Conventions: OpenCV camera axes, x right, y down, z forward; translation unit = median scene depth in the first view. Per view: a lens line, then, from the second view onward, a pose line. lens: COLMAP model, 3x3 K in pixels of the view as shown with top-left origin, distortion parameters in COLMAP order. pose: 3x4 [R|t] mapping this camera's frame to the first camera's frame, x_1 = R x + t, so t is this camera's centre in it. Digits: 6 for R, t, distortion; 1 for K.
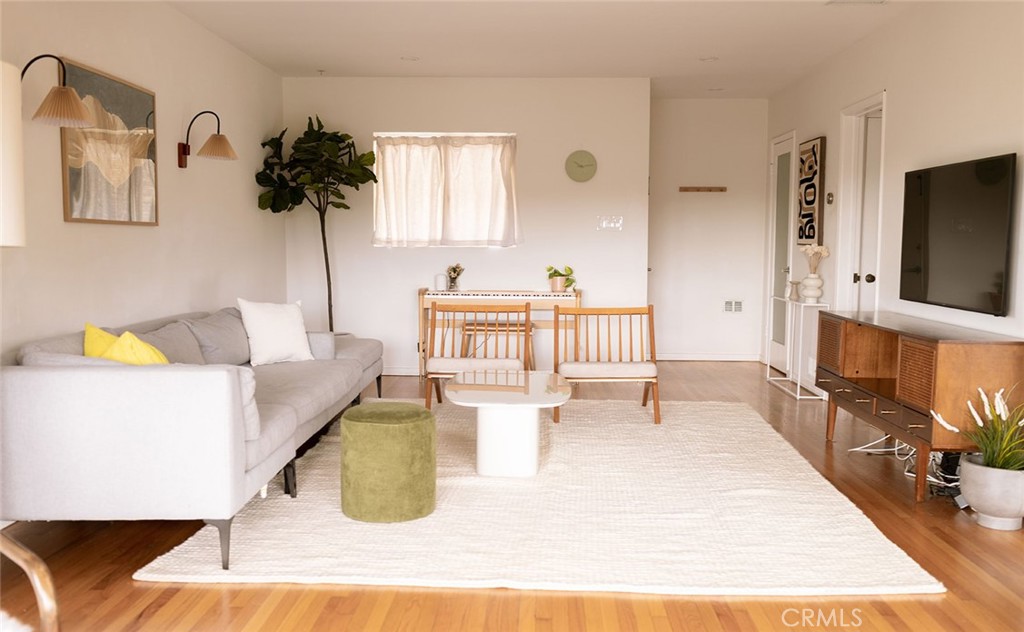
lens RADIAL K [[1012.2, 0, 514.4], [0, 1012.2, 319.2], [0, 0, 1]] dist [0.006262, 0.000000]
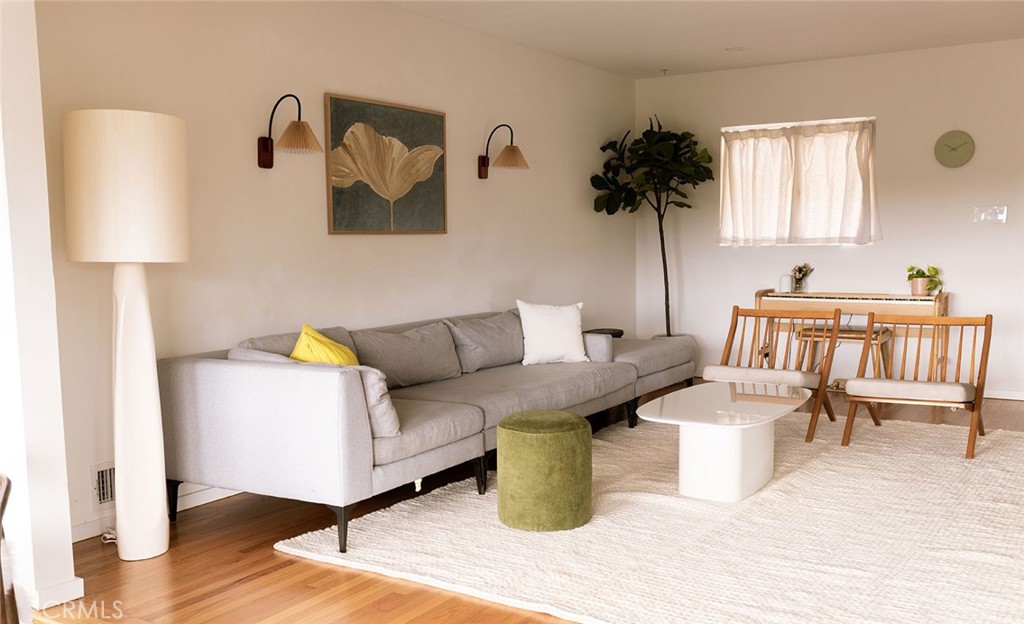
lens RADIAL K [[1014.5, 0, 511.1], [0, 1014.5, 309.7], [0, 0, 1]] dist [0.015405, 0.000000]
pose [[0.849309, 0.022566, -0.527413, 0.241864], [-0.022051, 0.999730, 0.007266, -0.015629], [0.527435, 0.005459, 0.849578, 0.083522]]
